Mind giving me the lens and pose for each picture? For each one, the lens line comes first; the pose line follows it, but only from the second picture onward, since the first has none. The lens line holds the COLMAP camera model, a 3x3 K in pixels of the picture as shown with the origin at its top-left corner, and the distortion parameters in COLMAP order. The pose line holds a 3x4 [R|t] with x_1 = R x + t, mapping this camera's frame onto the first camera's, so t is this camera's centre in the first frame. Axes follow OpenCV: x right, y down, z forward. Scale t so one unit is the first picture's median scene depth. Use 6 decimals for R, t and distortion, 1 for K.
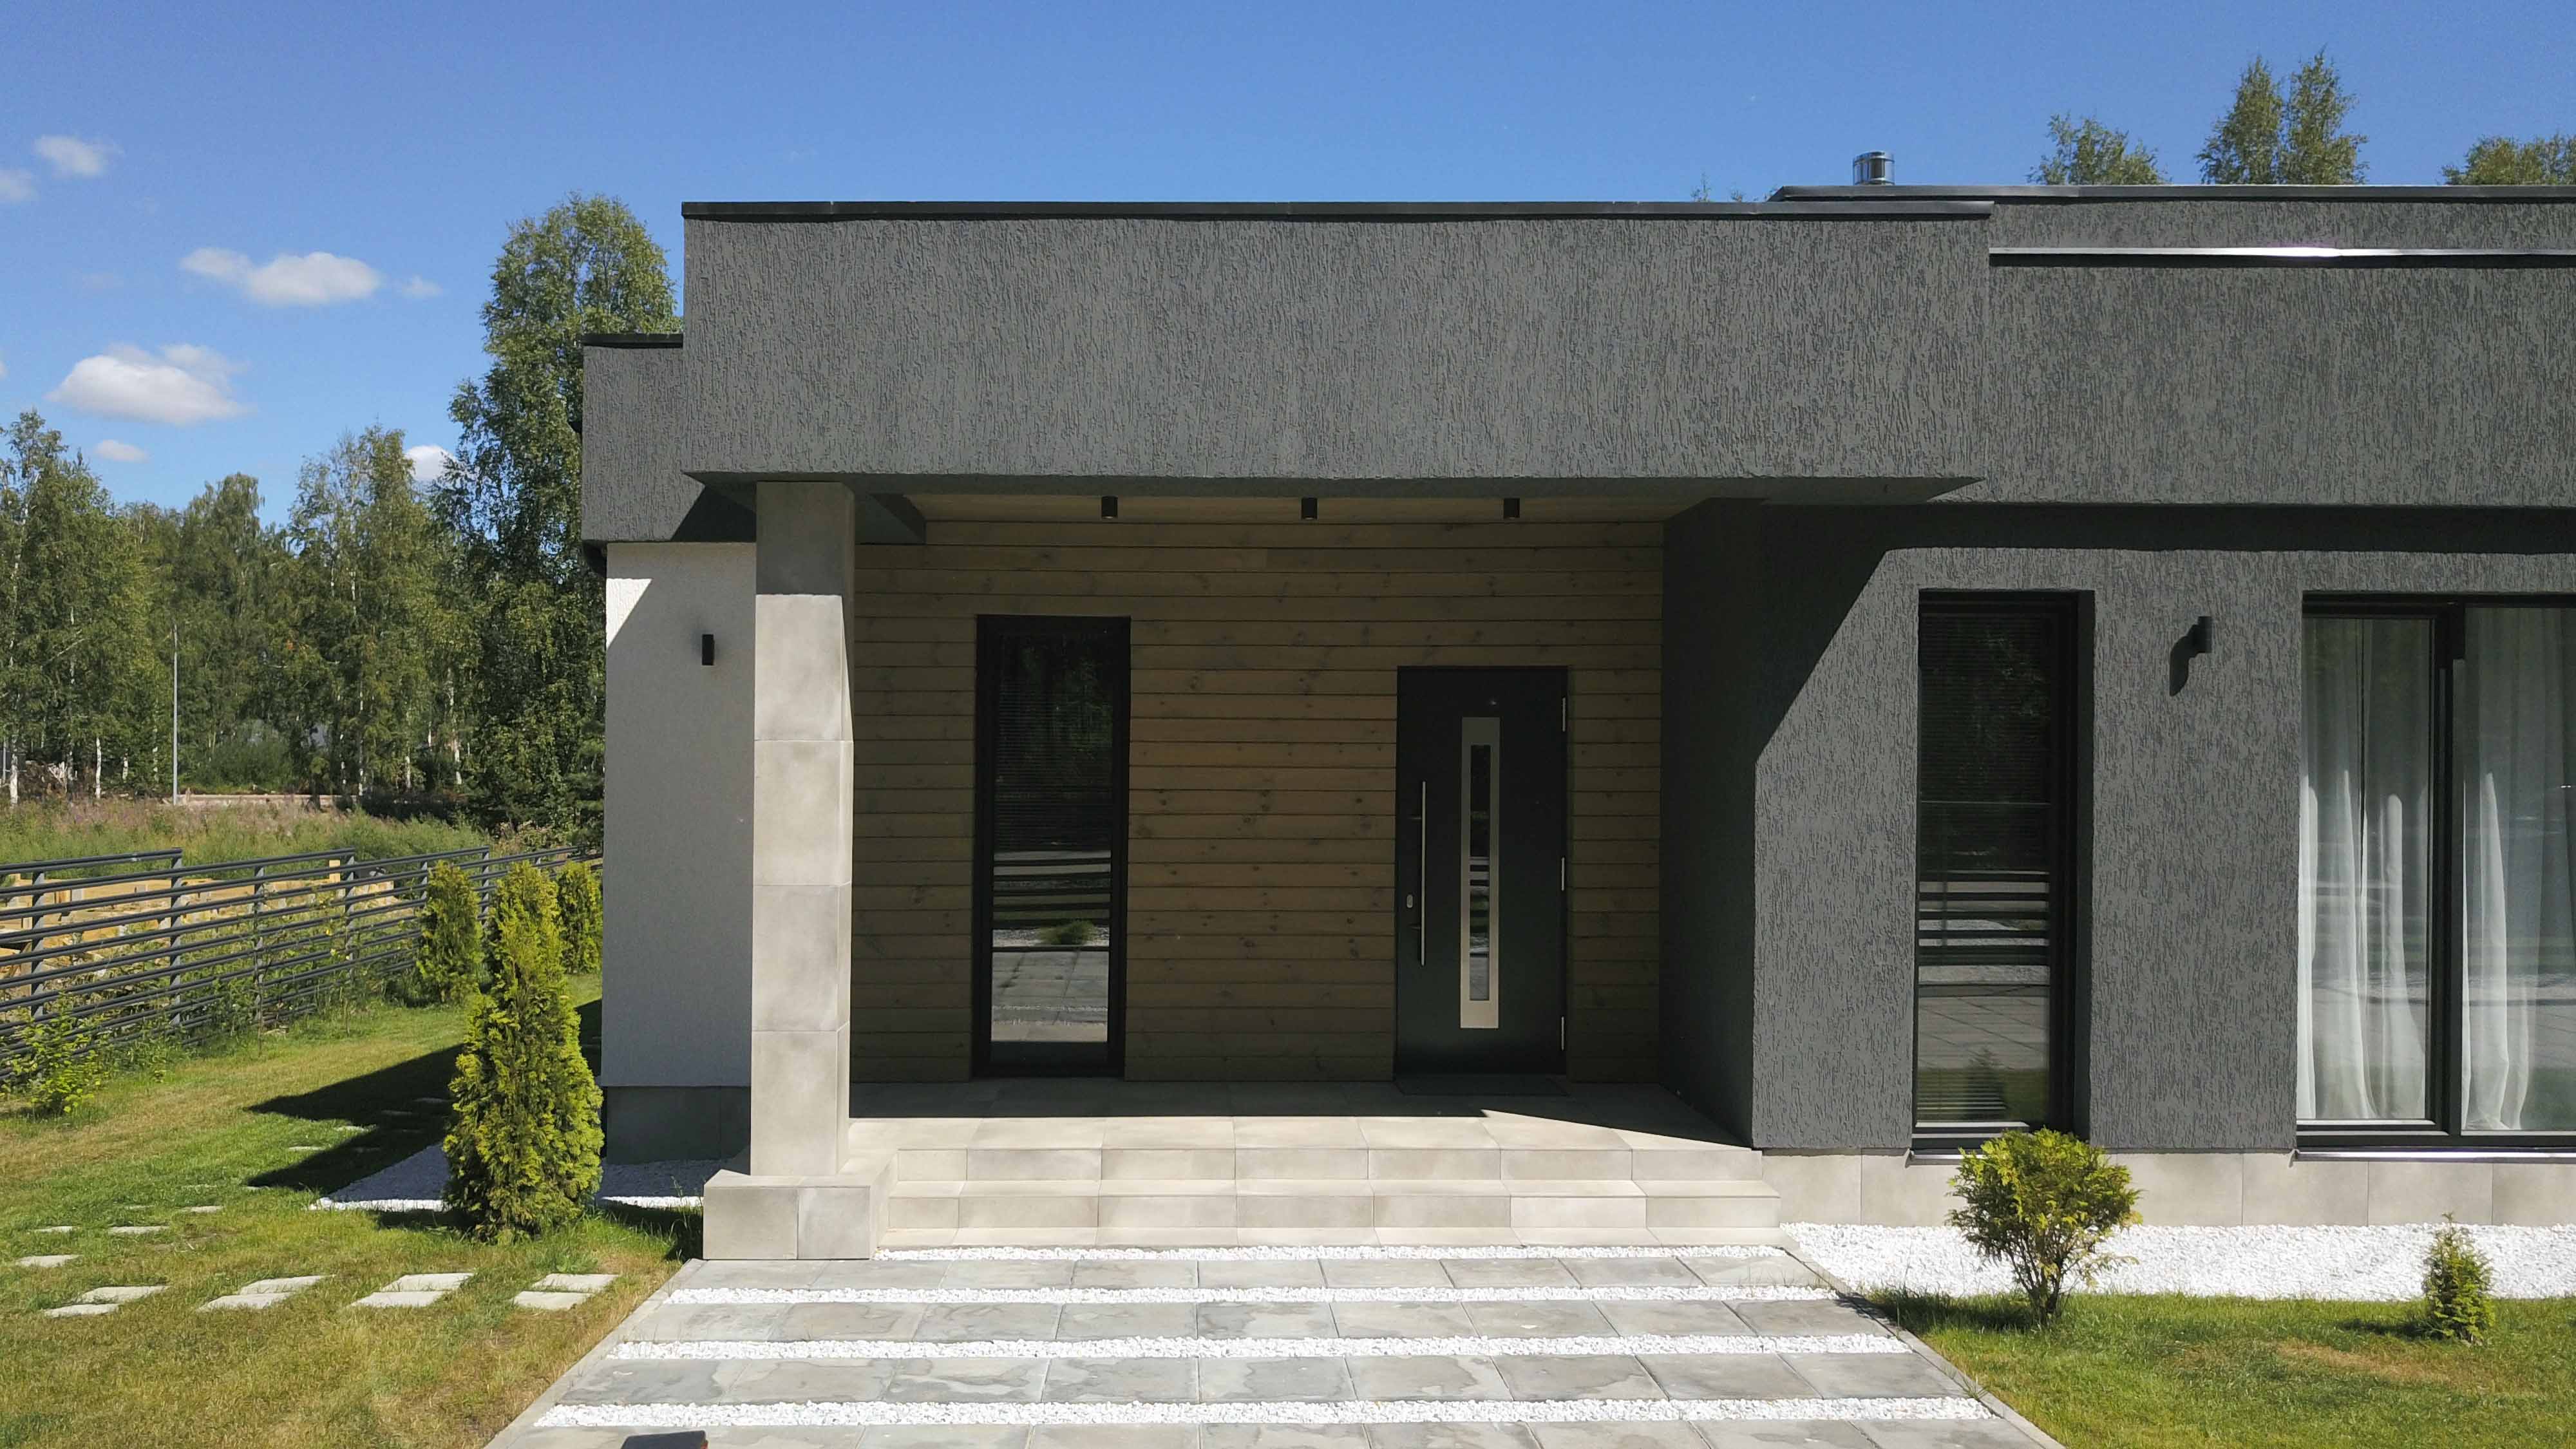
lens RADIAL K [[2060.6, 0, 1209.5], [0, 2060.6, 777.2], [0, 0, 1]] dist [0.010125, 0.000883]
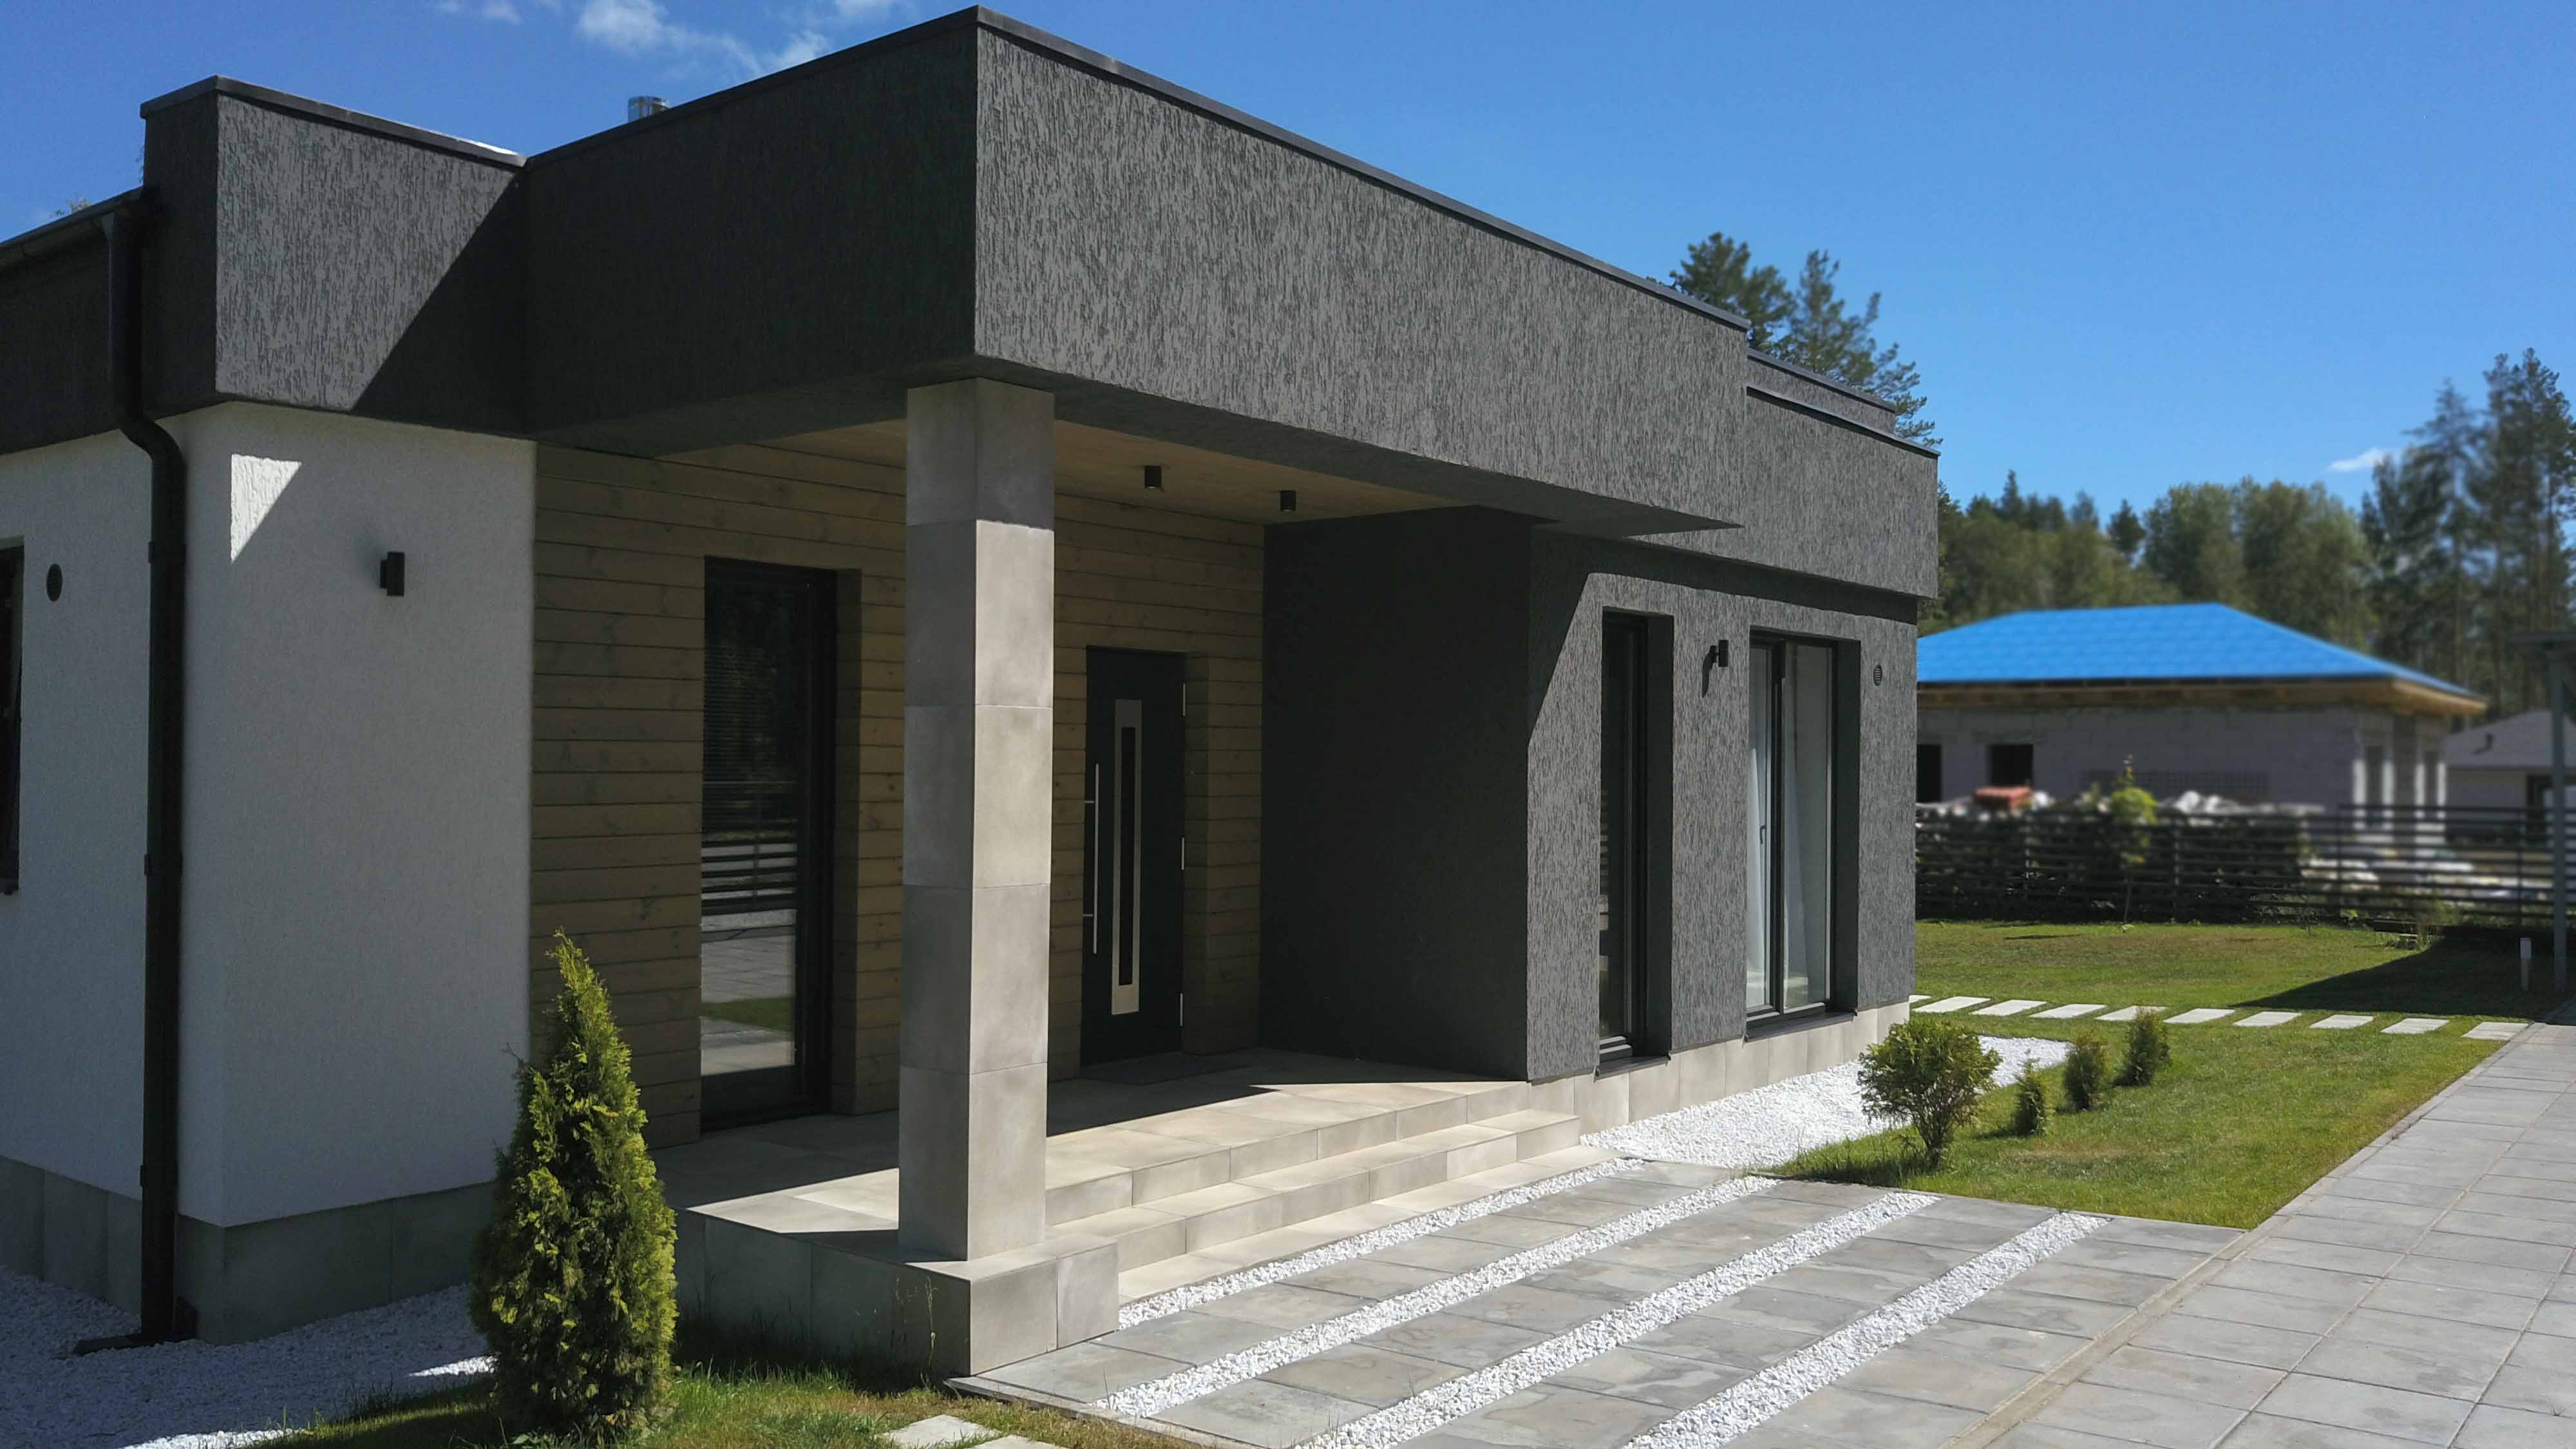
lens RADIAL K [[1989.2, 0, 1314.4], [0, 1989.2, 730.1], [0, 0, 1]] dist [0.003546, -0.034924]
pose [[0.615896, 0.015846, 0.787668, -0.738906], [0.003300, 0.999737, -0.022692, 0.009932], [-0.787820, 0.016575, 0.615682, 0.430838]]
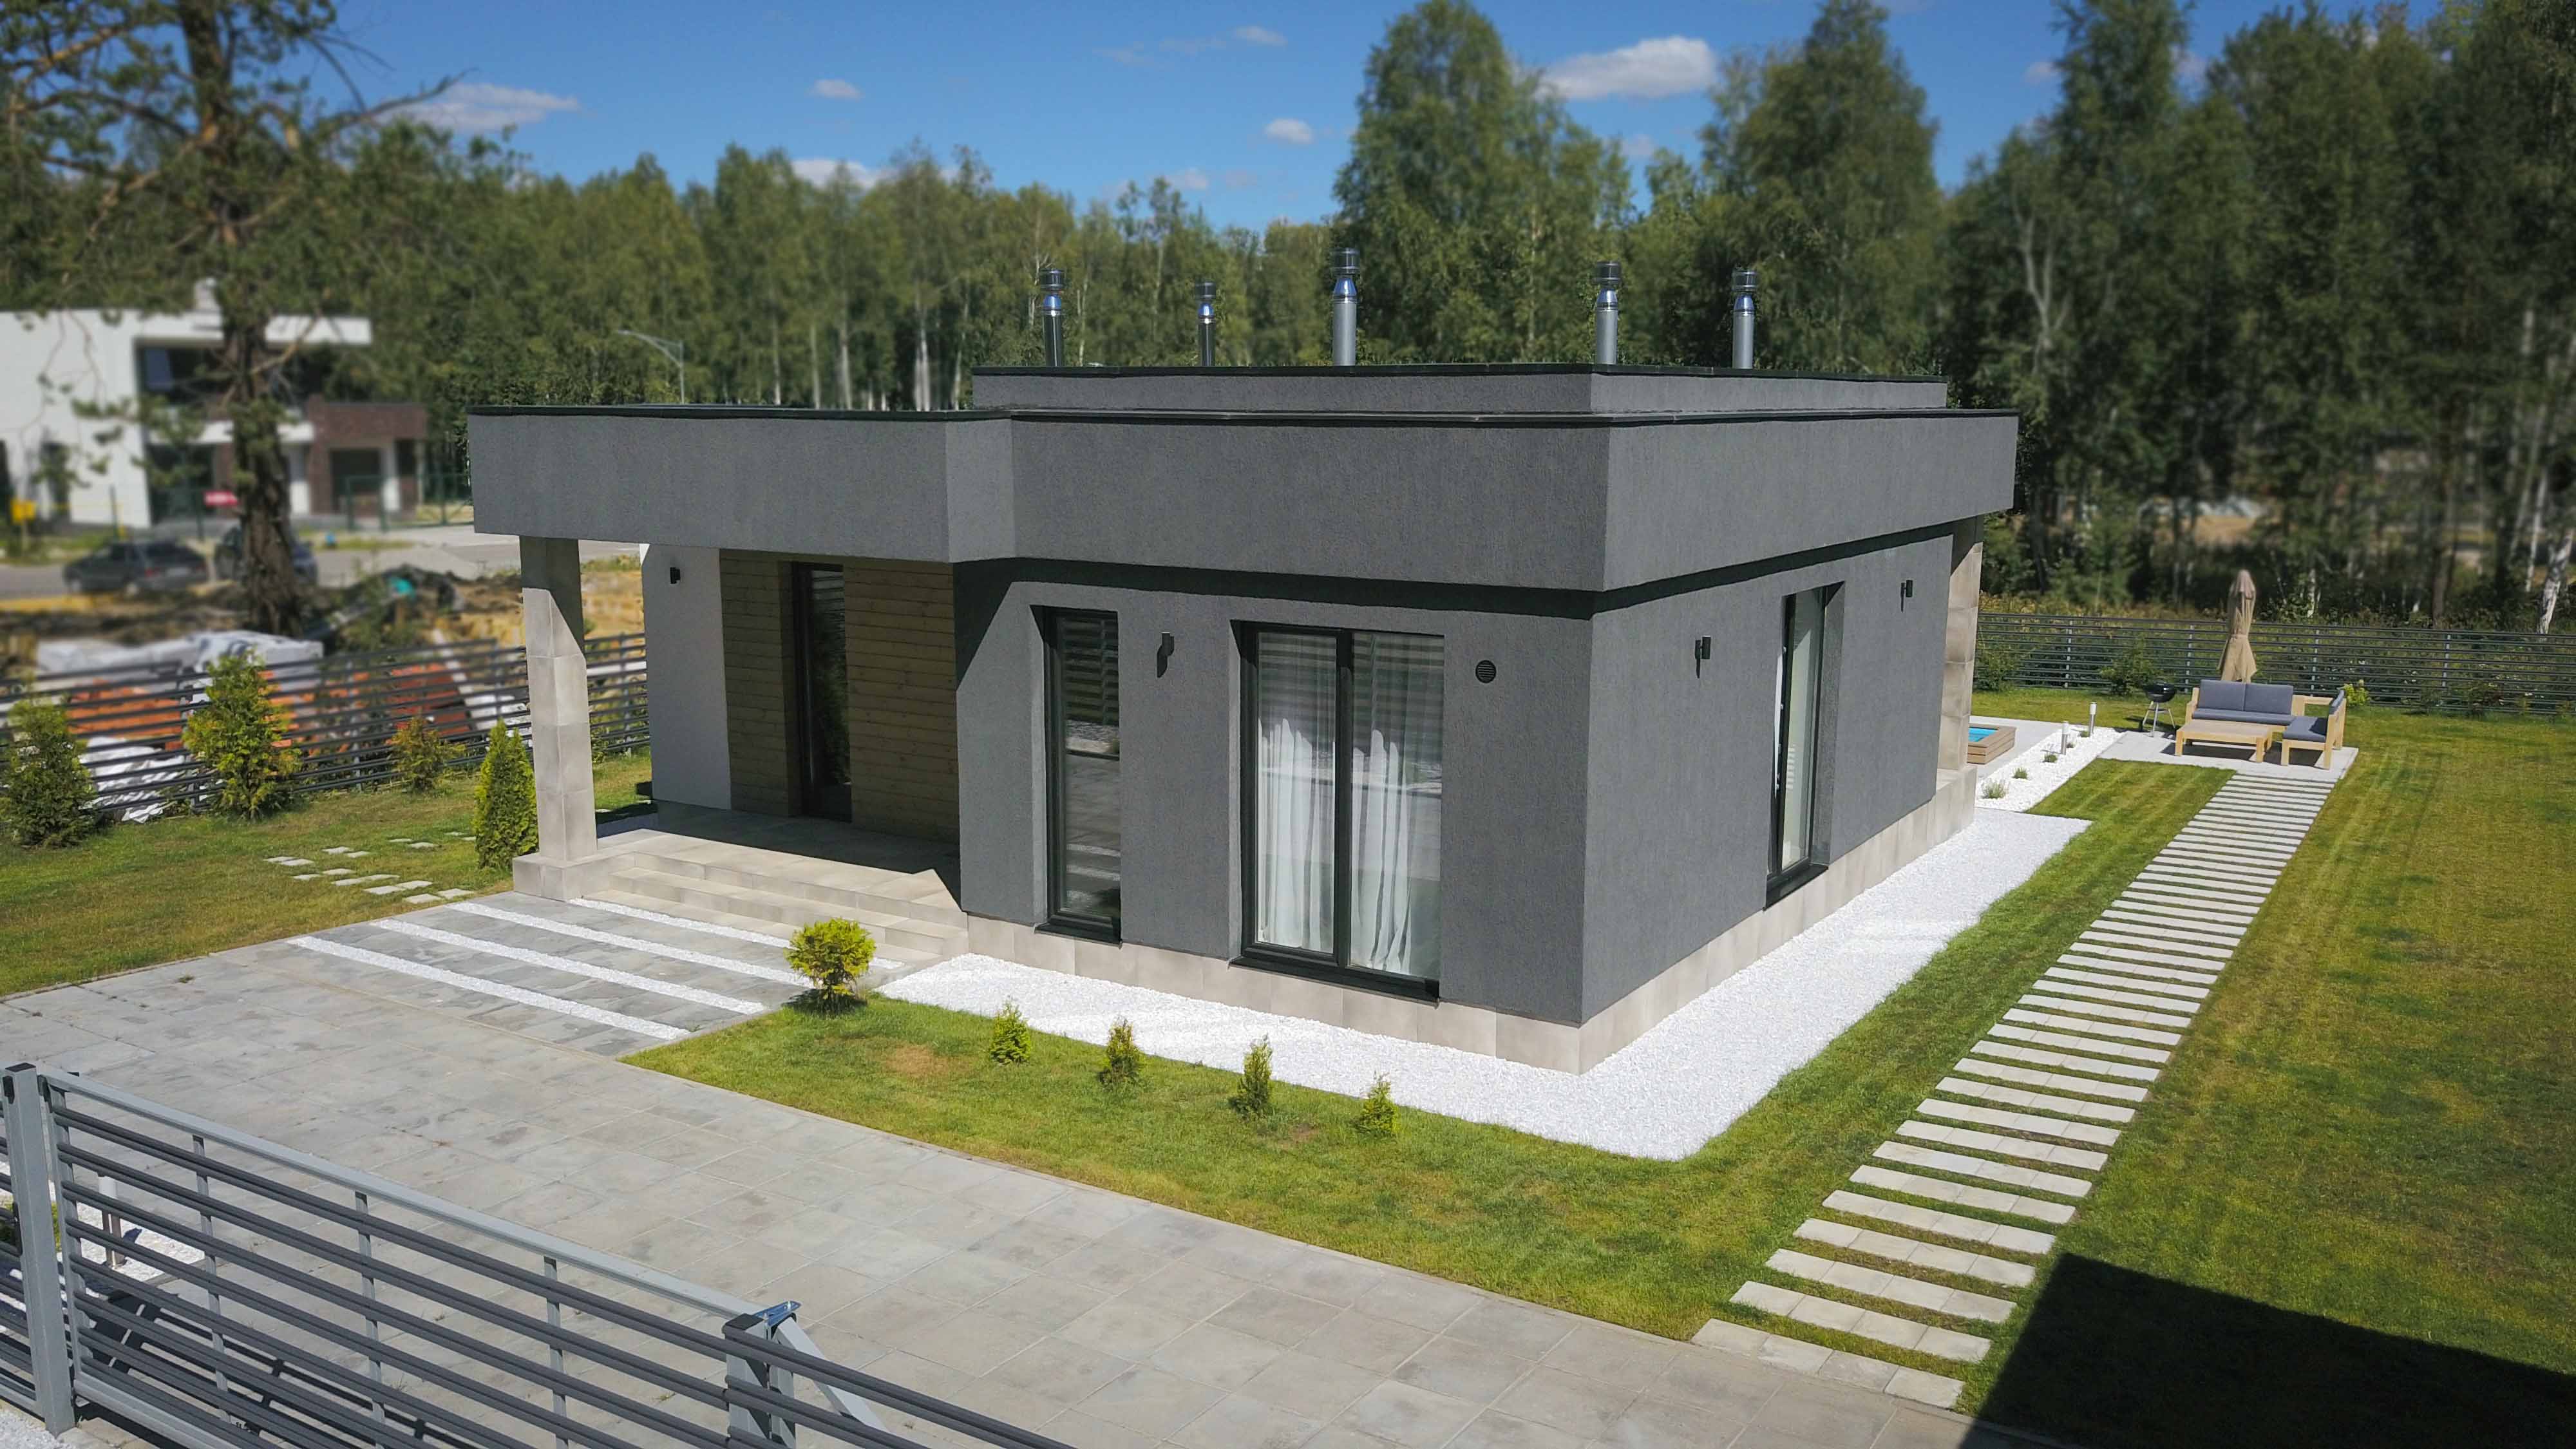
lens RADIAL K [[1989.2, 0, 1314.4], [0, 1989.2, 730.1], [0, 0, 1]] dist [0.003546, -0.034924]
pose [[0.852105, 0.087772, -0.515958, 1.541475], [-0.006824, 0.987617, 0.156738, -0.271717], [0.523326, -0.130036, 0.842152, -0.318754]]
